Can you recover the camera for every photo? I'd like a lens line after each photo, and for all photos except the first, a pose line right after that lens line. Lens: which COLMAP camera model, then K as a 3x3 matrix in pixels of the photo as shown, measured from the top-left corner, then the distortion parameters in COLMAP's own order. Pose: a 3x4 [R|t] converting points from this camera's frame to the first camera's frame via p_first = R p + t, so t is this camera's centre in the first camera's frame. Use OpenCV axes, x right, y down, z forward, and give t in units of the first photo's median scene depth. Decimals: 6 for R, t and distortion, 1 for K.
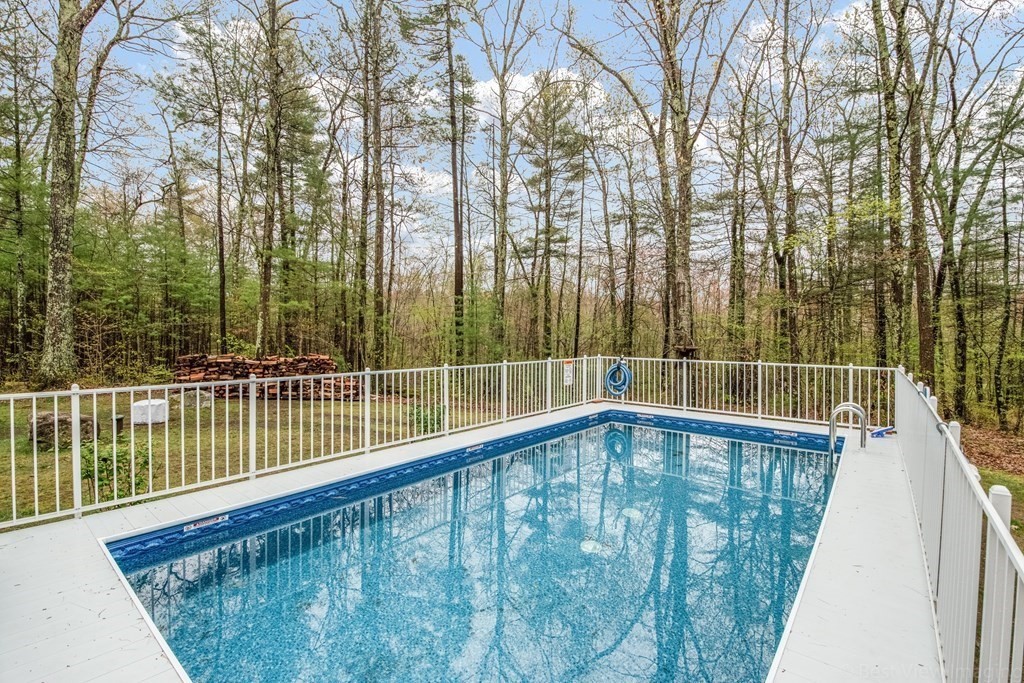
lens RADIAL K [[466.4, 0, 497.2], [0, 466.4, 339.1], [0, 0, 1]] dist [-0.031462, -0.000408]
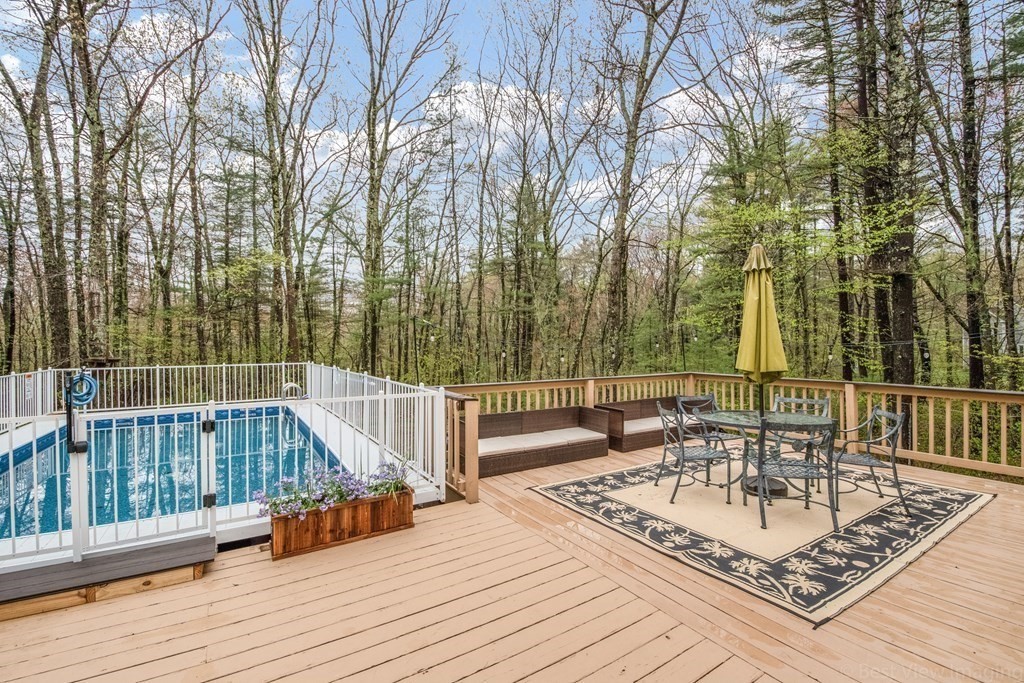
lens RADIAL K [[466.4, 0, 497.2], [0, 466.4, 339.1], [0, 0, 1]] dist [-0.031462, -0.000408]
pose [[0.348790, -0.002275, 0.937198, -0.211792], [0.021927, 0.999743, -0.005734, 0.000269], [-0.936944, 0.022550, 0.348750, -0.135500]]
